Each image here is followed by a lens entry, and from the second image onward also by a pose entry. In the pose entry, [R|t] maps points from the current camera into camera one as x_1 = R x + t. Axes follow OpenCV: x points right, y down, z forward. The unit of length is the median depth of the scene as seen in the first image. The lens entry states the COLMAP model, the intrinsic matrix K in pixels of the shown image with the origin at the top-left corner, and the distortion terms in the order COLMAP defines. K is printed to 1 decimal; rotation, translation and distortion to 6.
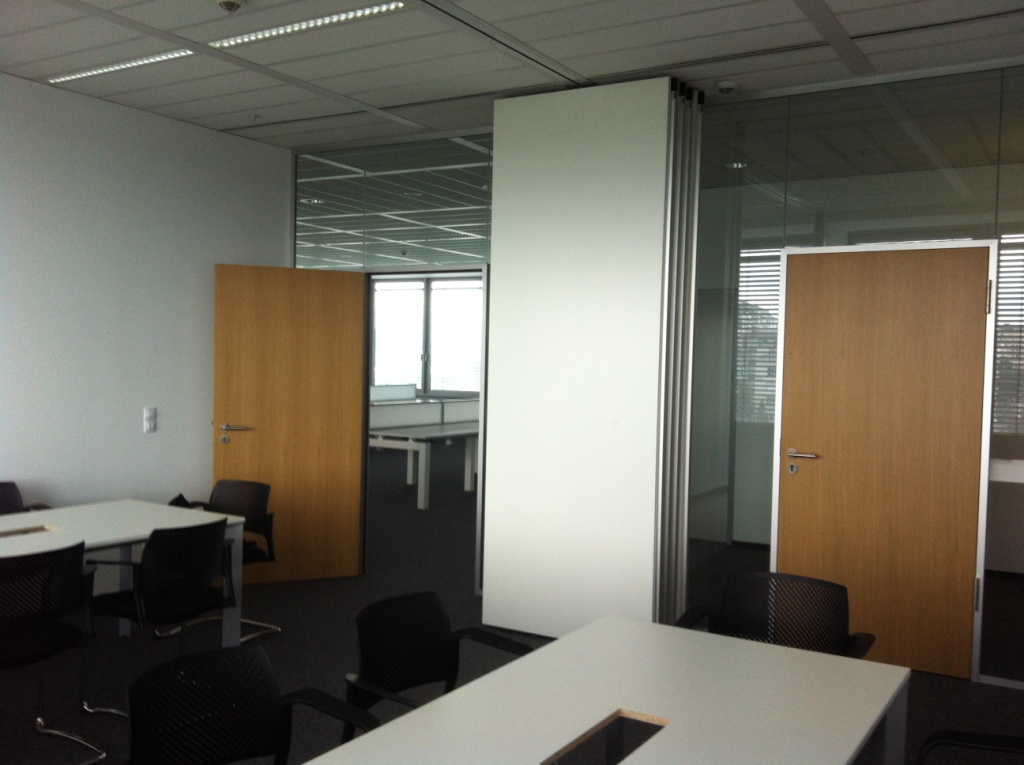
lens RADIAL K [[960.5, 0, 512.0], [0, 960.5, 382.5], [0, 0, 1]] dist [0.009225, -0.015946]
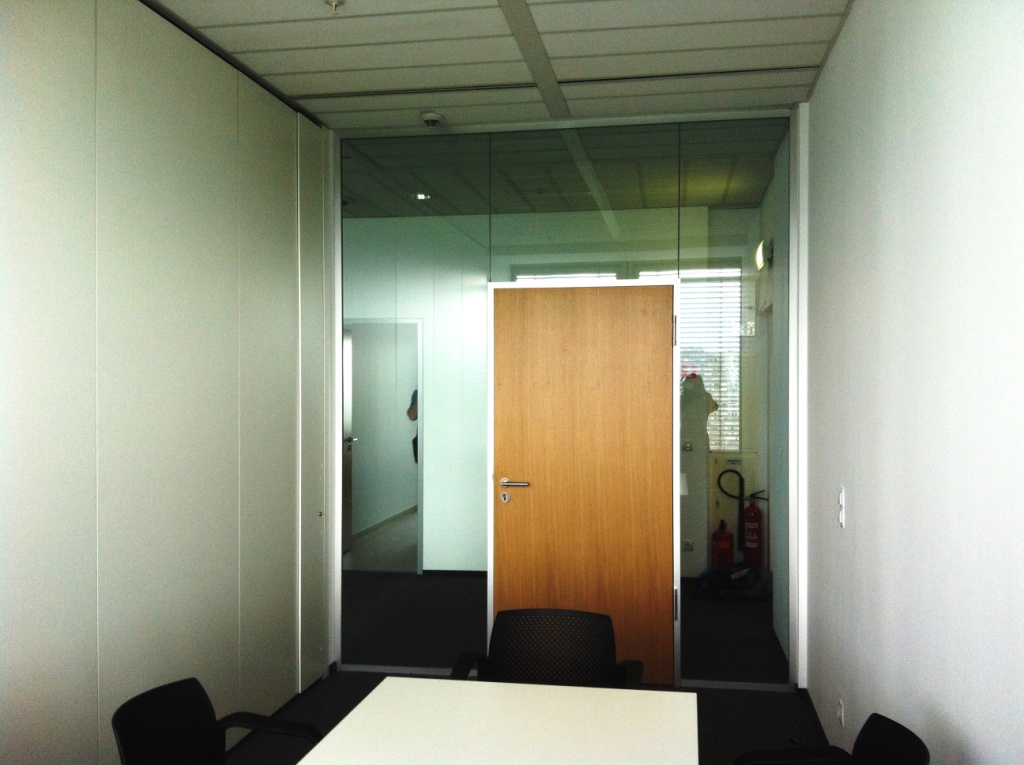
lens RADIAL K [[960.5, 0, 512.0], [0, 960.5, 382.5], [0, 0, 1]] dist [0.009225, -0.015946]
pose [[0.929632, -0.018101, 0.368045, -0.084337], [0.028079, 0.999369, -0.021773, -0.011243], [-0.367418, 0.030575, 0.929553, 0.057836]]
